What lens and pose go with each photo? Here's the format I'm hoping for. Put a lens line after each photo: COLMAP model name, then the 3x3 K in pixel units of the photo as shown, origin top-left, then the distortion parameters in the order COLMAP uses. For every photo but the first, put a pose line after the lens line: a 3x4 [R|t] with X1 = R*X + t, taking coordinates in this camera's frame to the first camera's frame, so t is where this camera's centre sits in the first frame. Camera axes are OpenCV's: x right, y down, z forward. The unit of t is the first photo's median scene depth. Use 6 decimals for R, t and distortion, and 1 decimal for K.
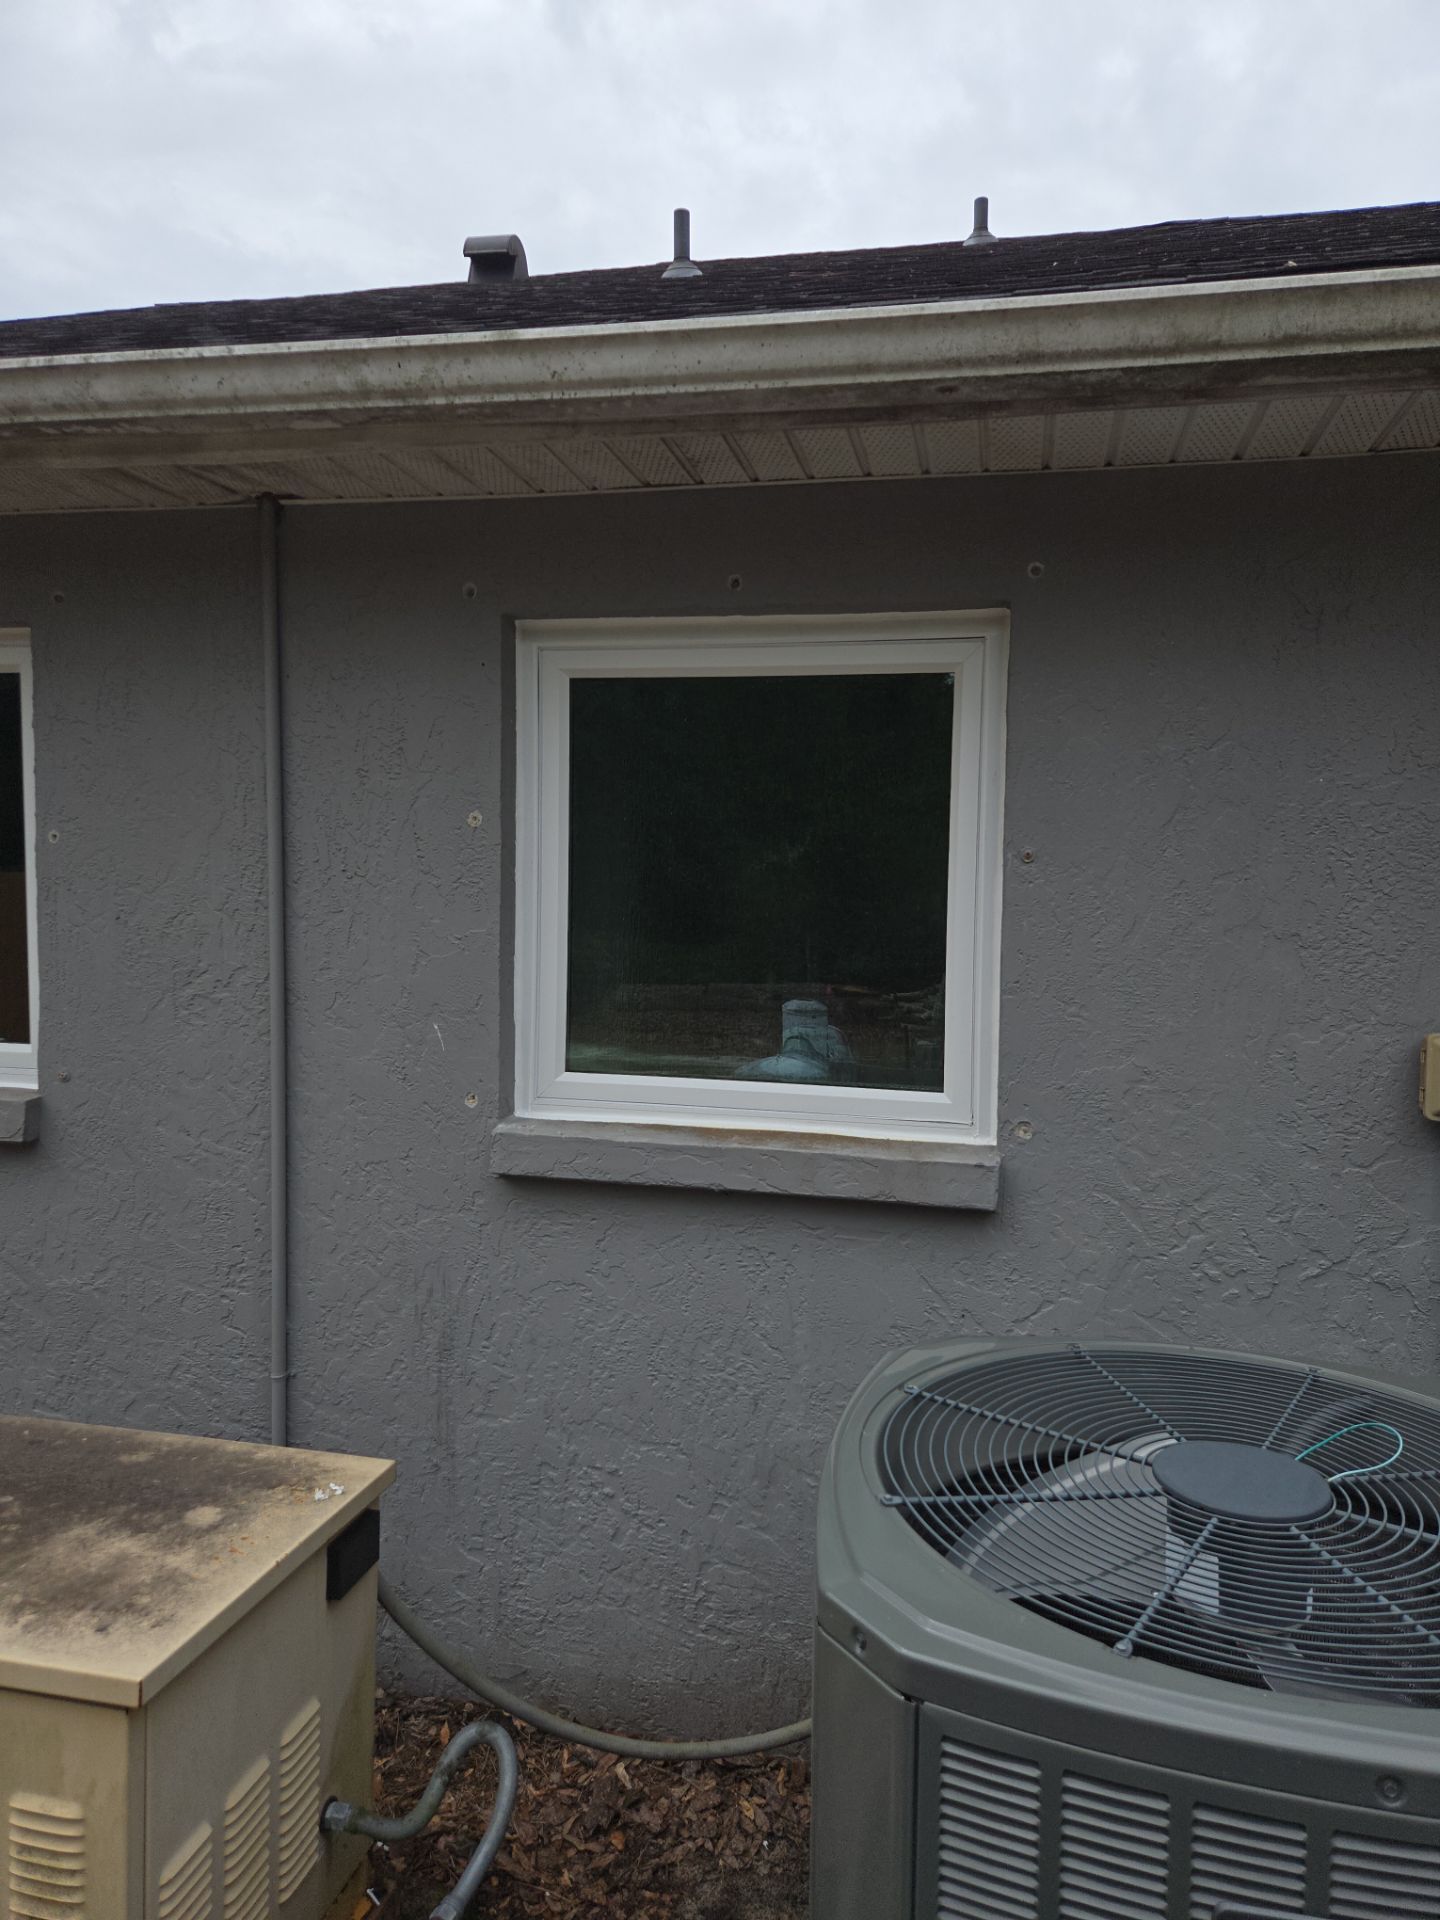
lens RADIAL K [[1387.6, 0, 720.0], [0, 1387.6, 960.0], [0, 0, 1]] dist [0.083061, -0.084658]
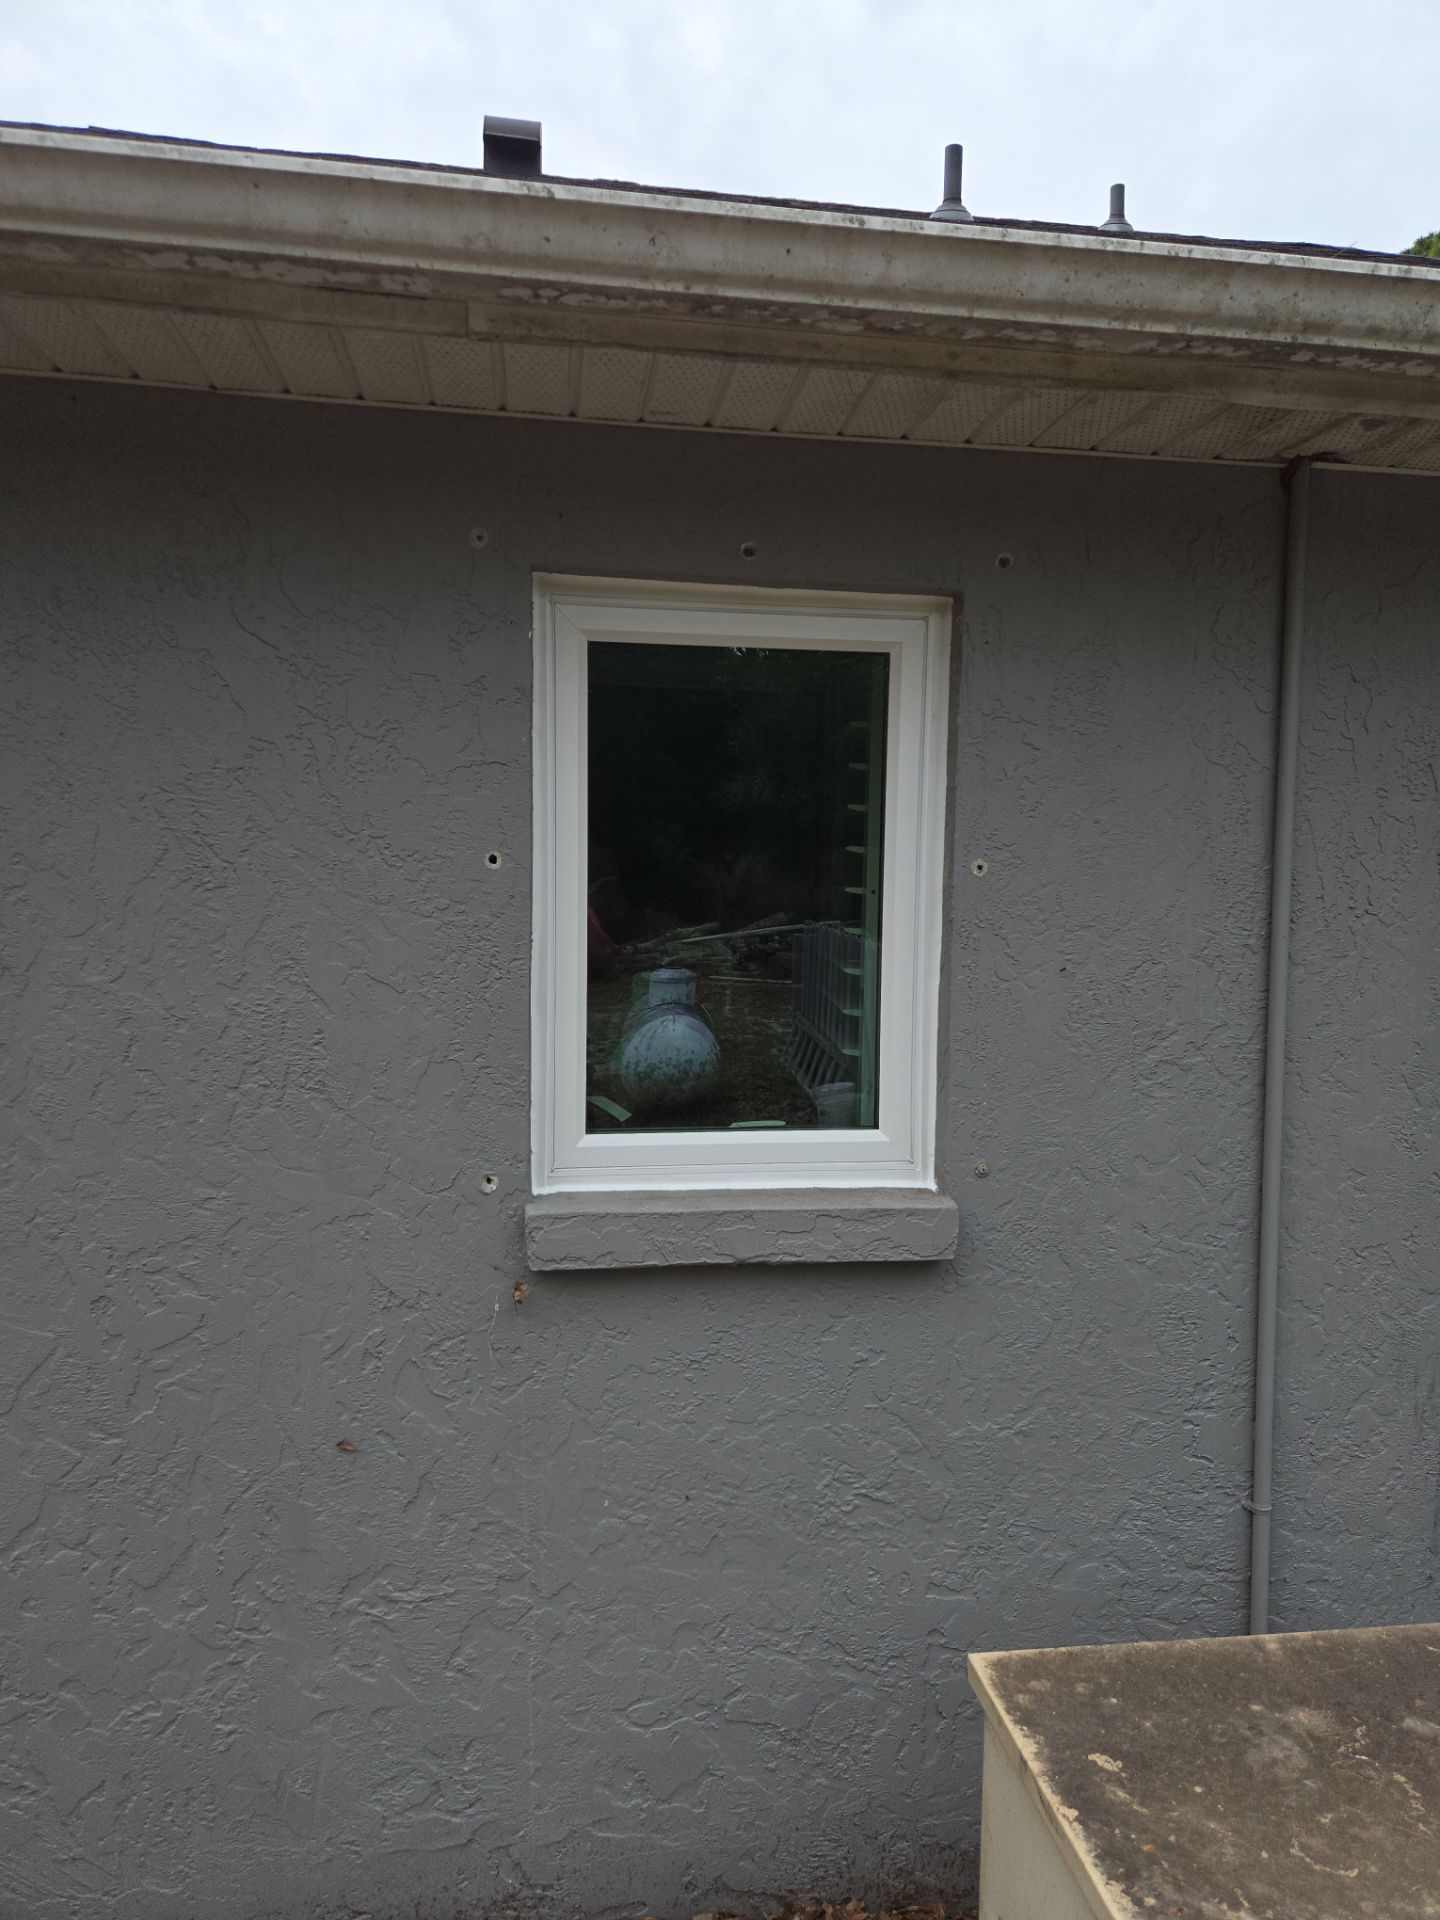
lens RADIAL K [[1387.6, 0, 720.0], [0, 1387.6, 960.0], [0, 0, 1]] dist [0.083061, -0.084658]
pose [[0.925068, -0.029946, 0.378619, -0.892021], [0.018836, 0.999277, 0.033014, -0.063887], [-0.379334, -0.023408, 0.924964, 0.334093]]
